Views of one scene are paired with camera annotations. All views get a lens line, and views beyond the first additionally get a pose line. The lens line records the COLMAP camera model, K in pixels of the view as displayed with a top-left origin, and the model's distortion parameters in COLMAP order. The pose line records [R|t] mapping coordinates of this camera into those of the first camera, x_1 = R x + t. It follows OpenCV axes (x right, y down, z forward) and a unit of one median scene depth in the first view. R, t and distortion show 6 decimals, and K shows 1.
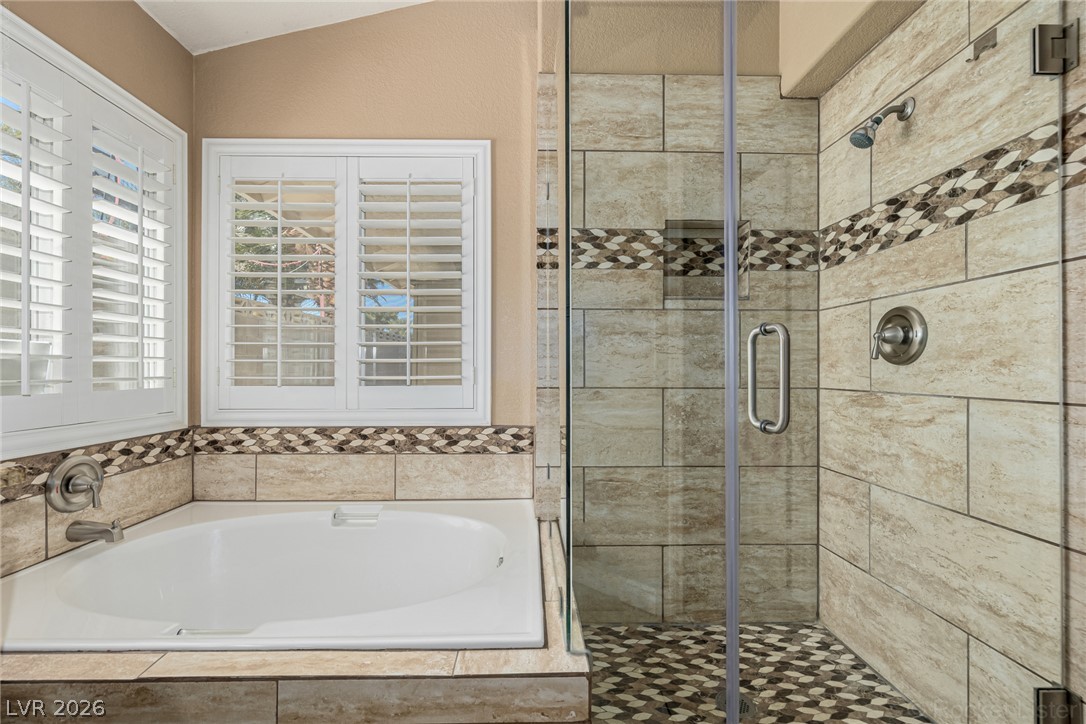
lens RADIAL K [[461.2, 0, 536.5], [0, 461.2, 362.5], [0, 0, 1]] dist [-0.001967, -0.000167]
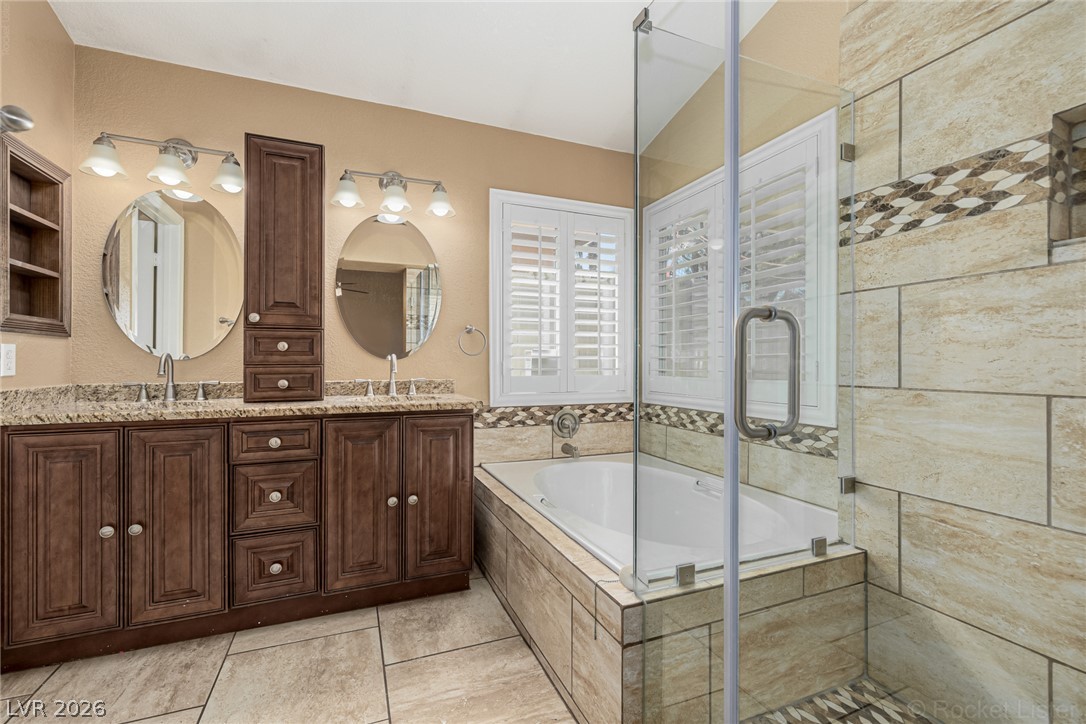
lens RADIAL K [[461.2, 0, 536.5], [0, 461.2, 362.5], [0, 0, 1]] dist [-0.001967, -0.000167]
pose [[0.359045, -0.000949, -0.933320, 0.596150], [0.006726, 0.999976, 0.001570, 0.006146], [0.933296, -0.006842, 0.359043, 0.161663]]
